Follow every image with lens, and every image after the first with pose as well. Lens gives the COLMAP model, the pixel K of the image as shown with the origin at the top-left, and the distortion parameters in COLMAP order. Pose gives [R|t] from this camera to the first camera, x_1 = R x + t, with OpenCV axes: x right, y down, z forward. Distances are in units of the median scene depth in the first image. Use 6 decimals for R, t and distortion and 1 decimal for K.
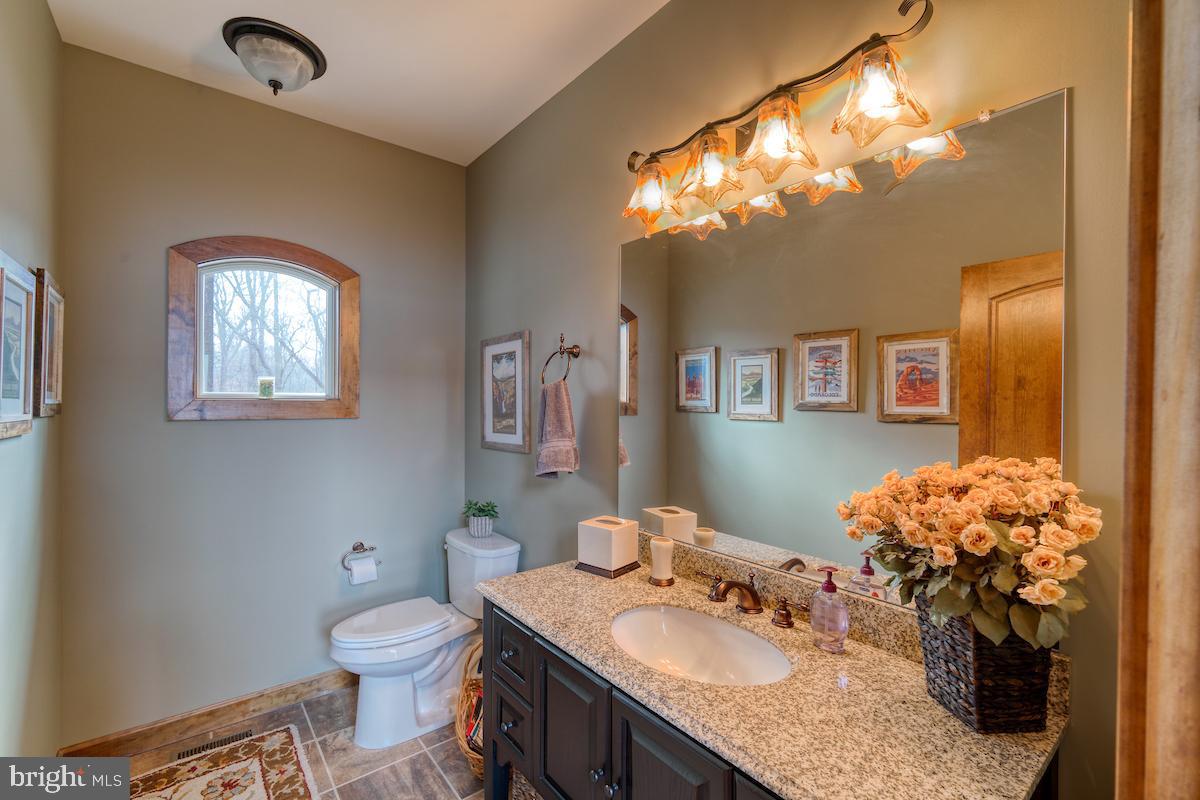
lens RADIAL K [[504.1, 0, 600.4], [0, 504.1, 400.5], [0, 0, 1]] dist [-0.003341, -0.000202]
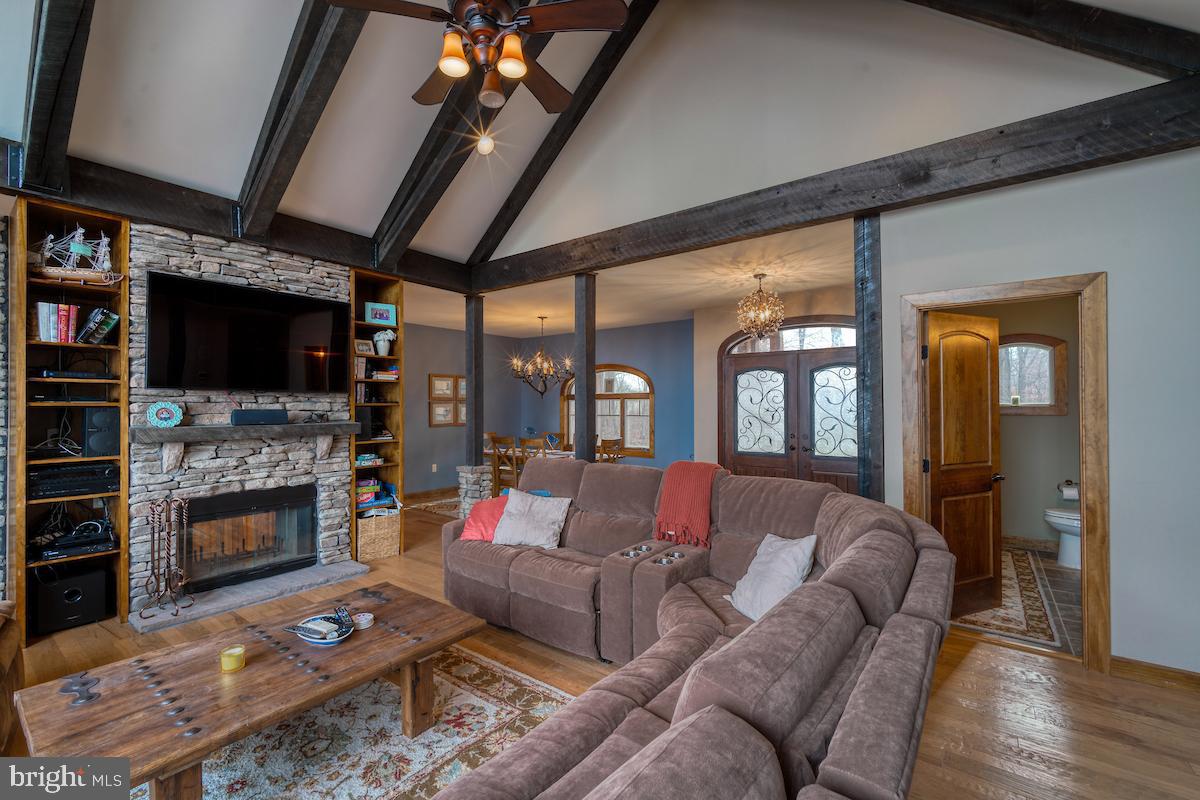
lens RADIAL K [[504.1, 0, 599.0], [0, 504.1, 404.4], [0, 0, 1]] dist [-0.003341, -0.000202]
pose [[0.225414, -0.011533, -0.974195, 0.953384], [0.003522, 0.999933, -0.011023, 0.008099], [0.974257, -0.000946, 0.225439, -1.137452]]
